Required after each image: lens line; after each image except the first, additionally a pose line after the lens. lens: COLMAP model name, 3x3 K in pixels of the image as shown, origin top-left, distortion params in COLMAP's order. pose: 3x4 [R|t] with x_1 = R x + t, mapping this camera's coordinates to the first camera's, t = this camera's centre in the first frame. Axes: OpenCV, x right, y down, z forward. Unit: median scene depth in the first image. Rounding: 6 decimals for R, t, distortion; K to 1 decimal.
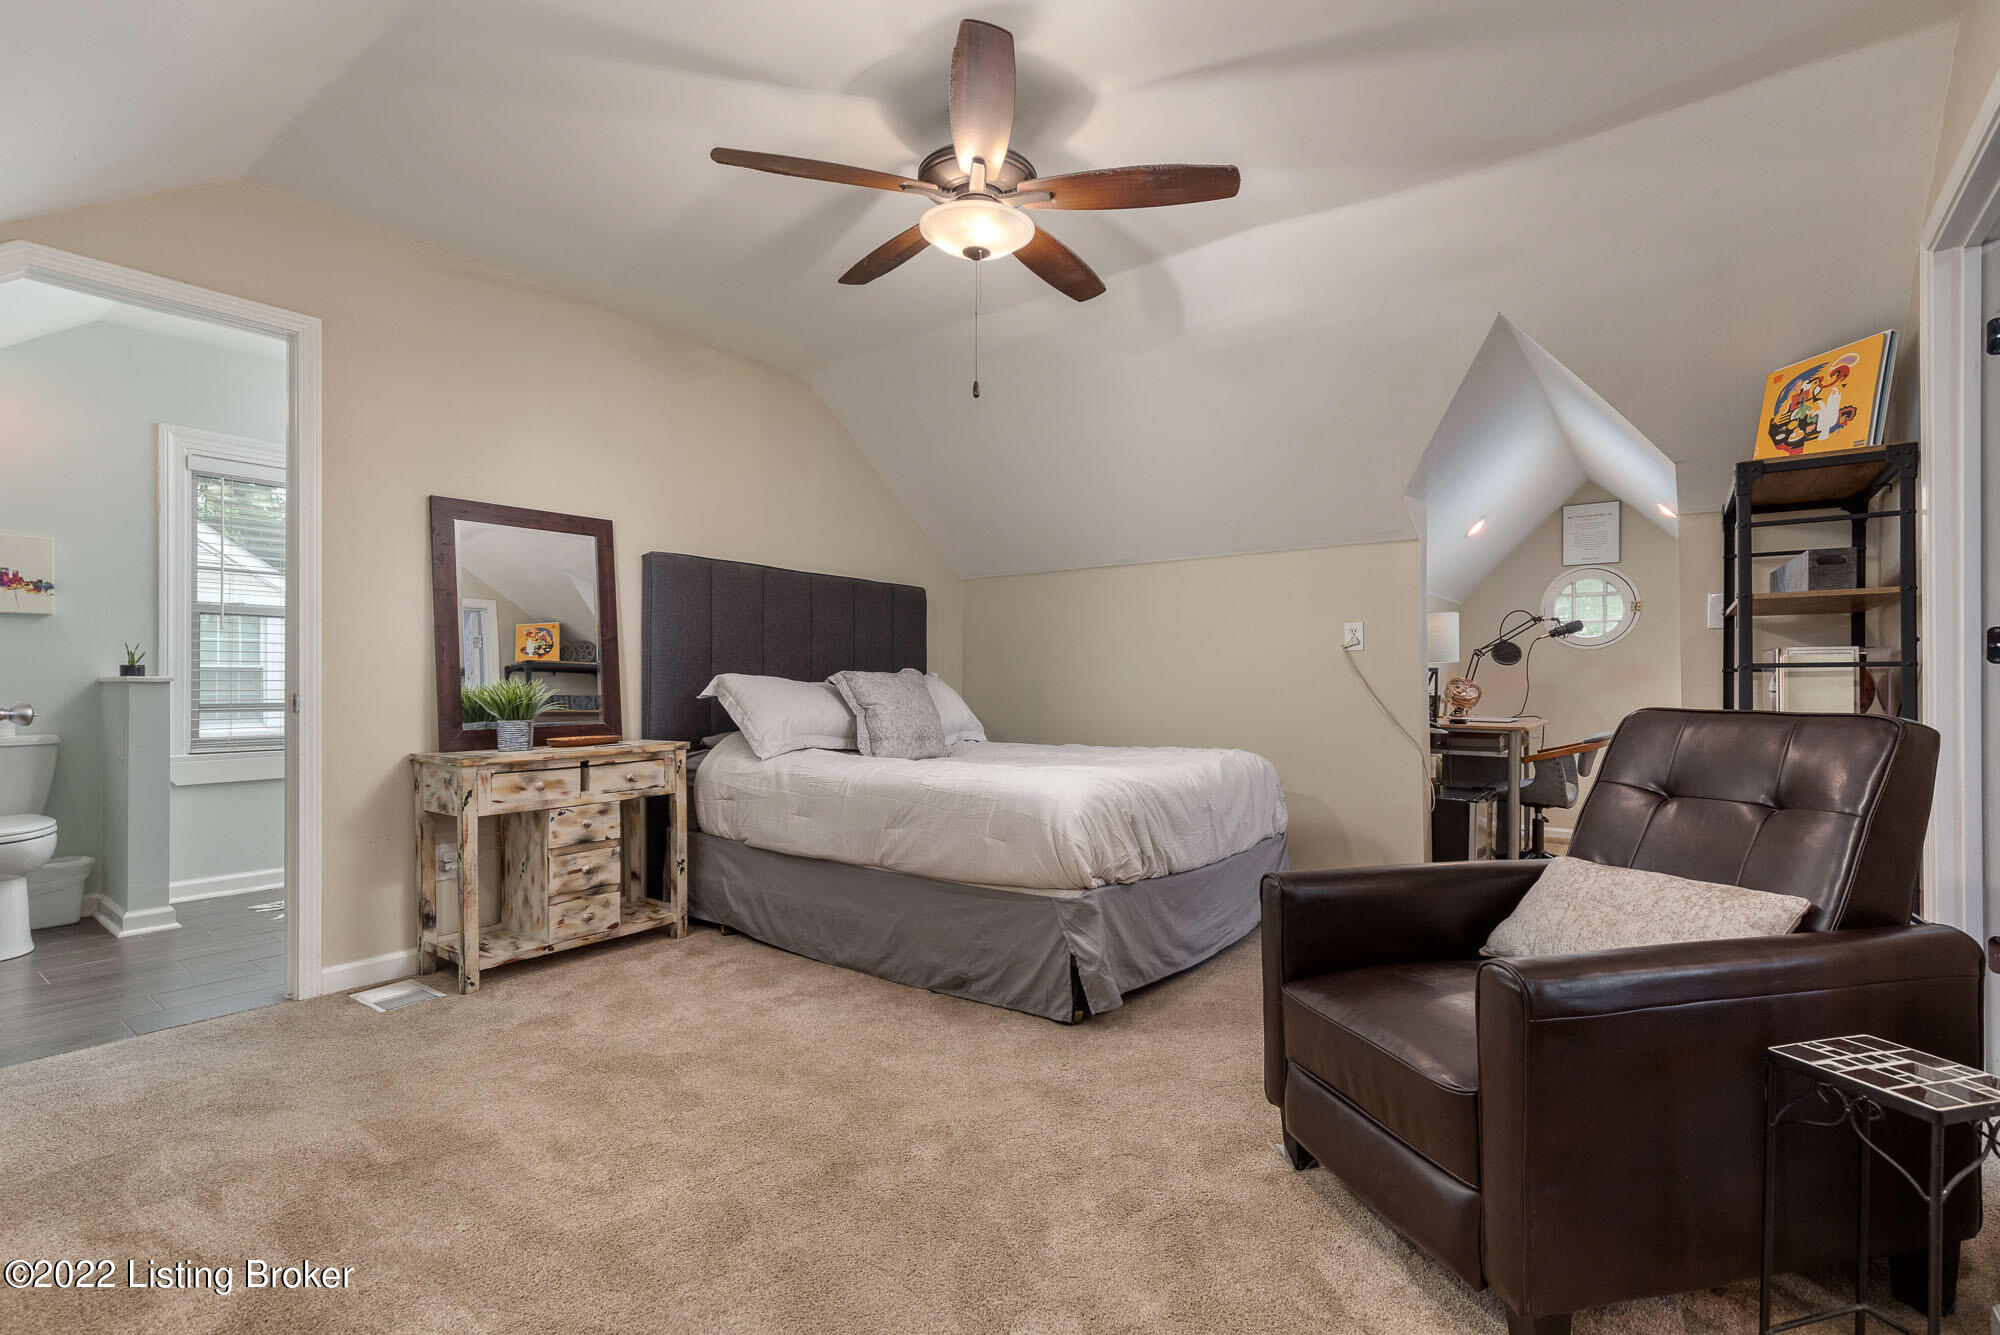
lens RADIAL K [[914.3, 0, 1002.9], [0, 914.3, 695.0], [0, 0, 1]] dist [0.002550, 0.000832]
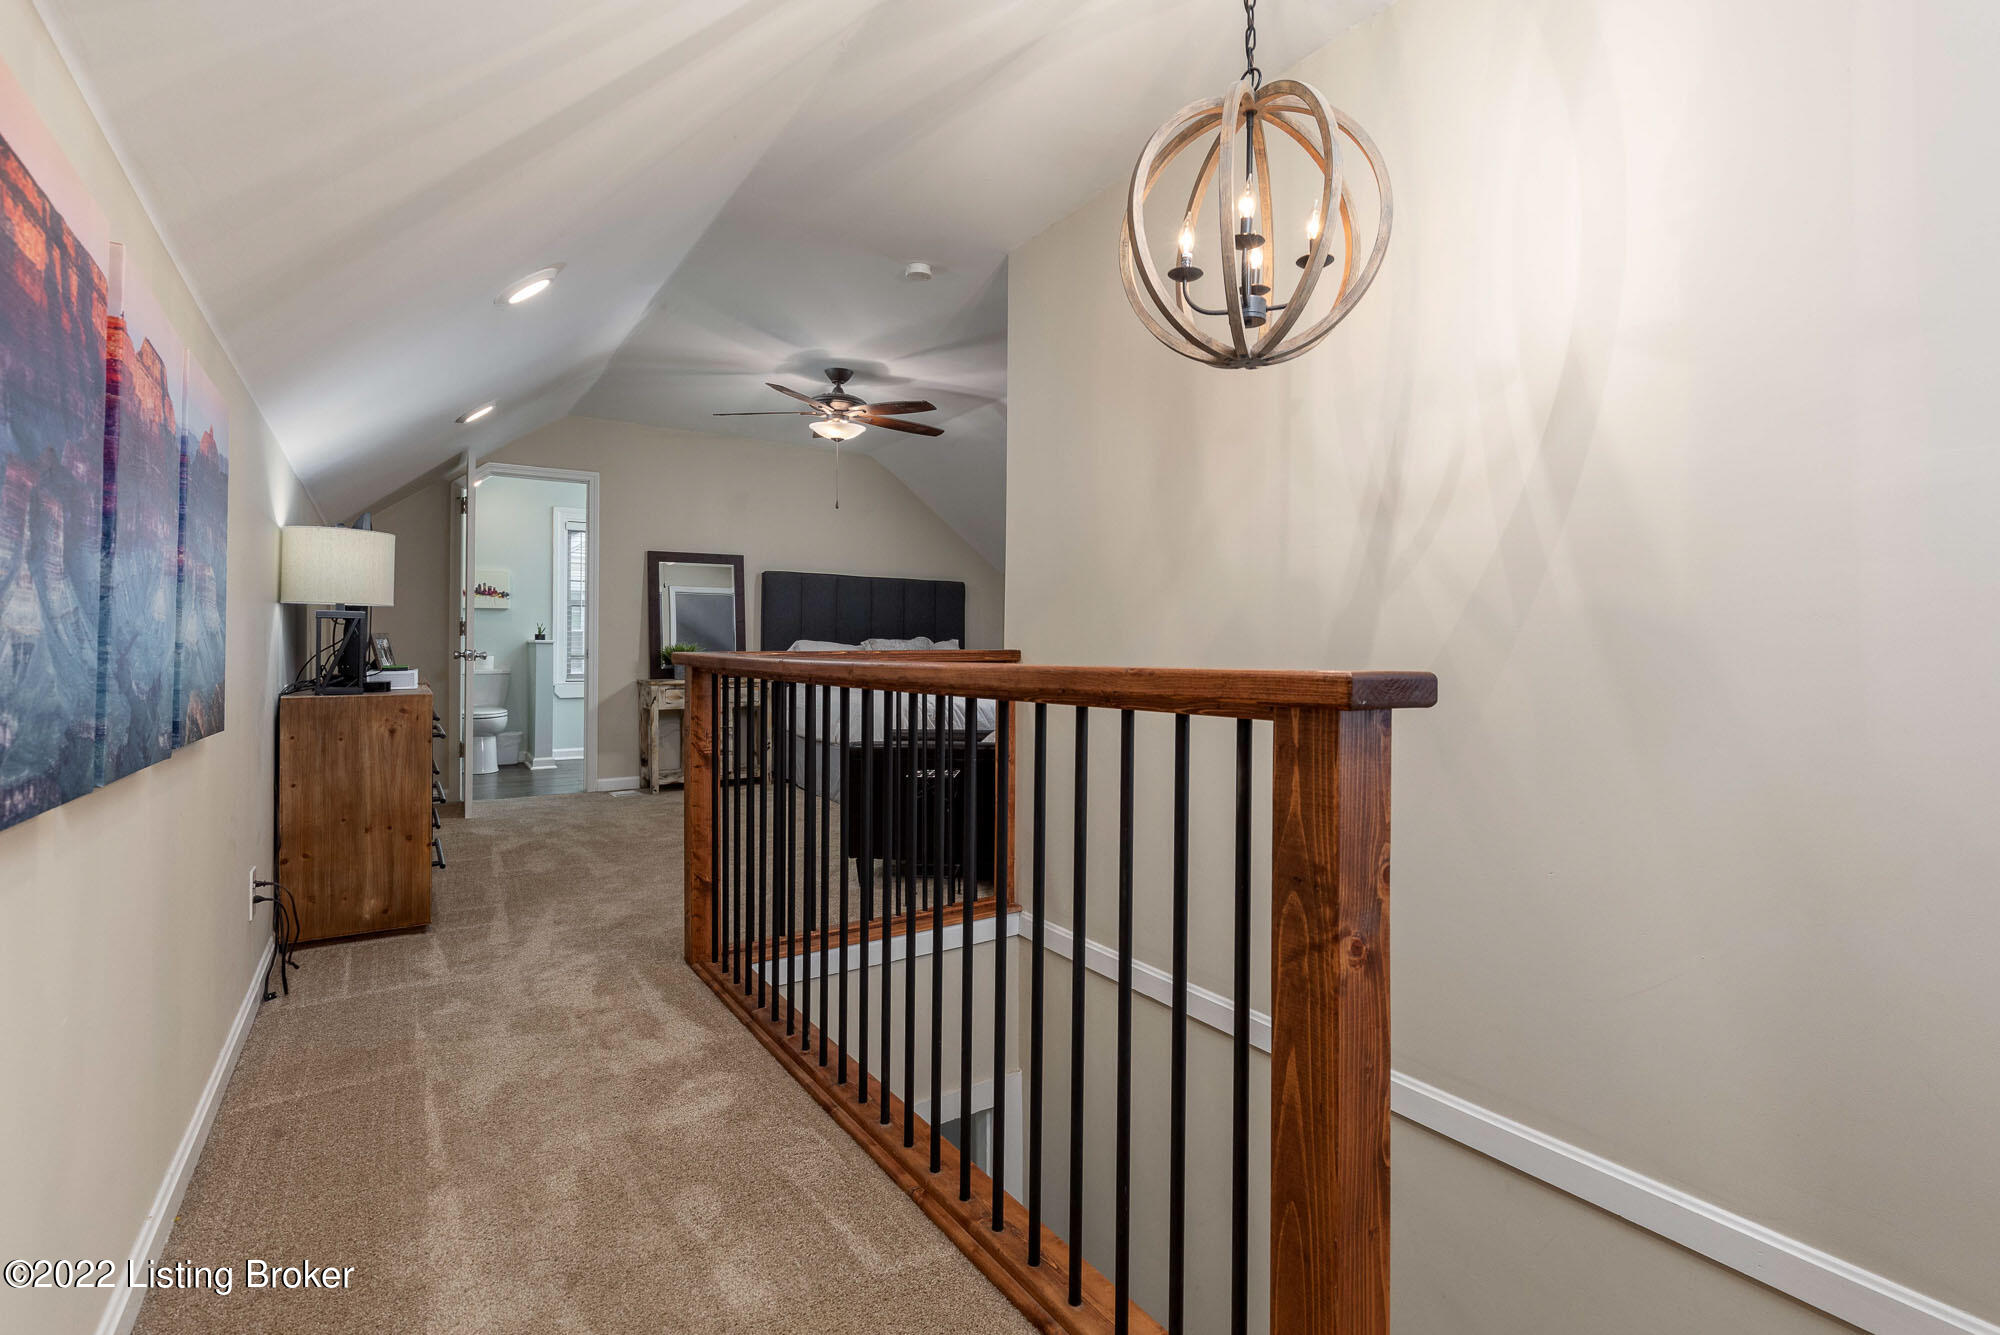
lens RADIAL K [[934.4, 0, 1000.0], [0, 934.4, 667.5], [0, 0, 1]] dist [0.000517, 0.000128]
pose [[0.941389, 0.014351, -0.337016, 0.687776], [-0.010377, 0.999854, 0.013592, 0.000682], [0.337162, -0.009298, 0.941401, -0.578685]]
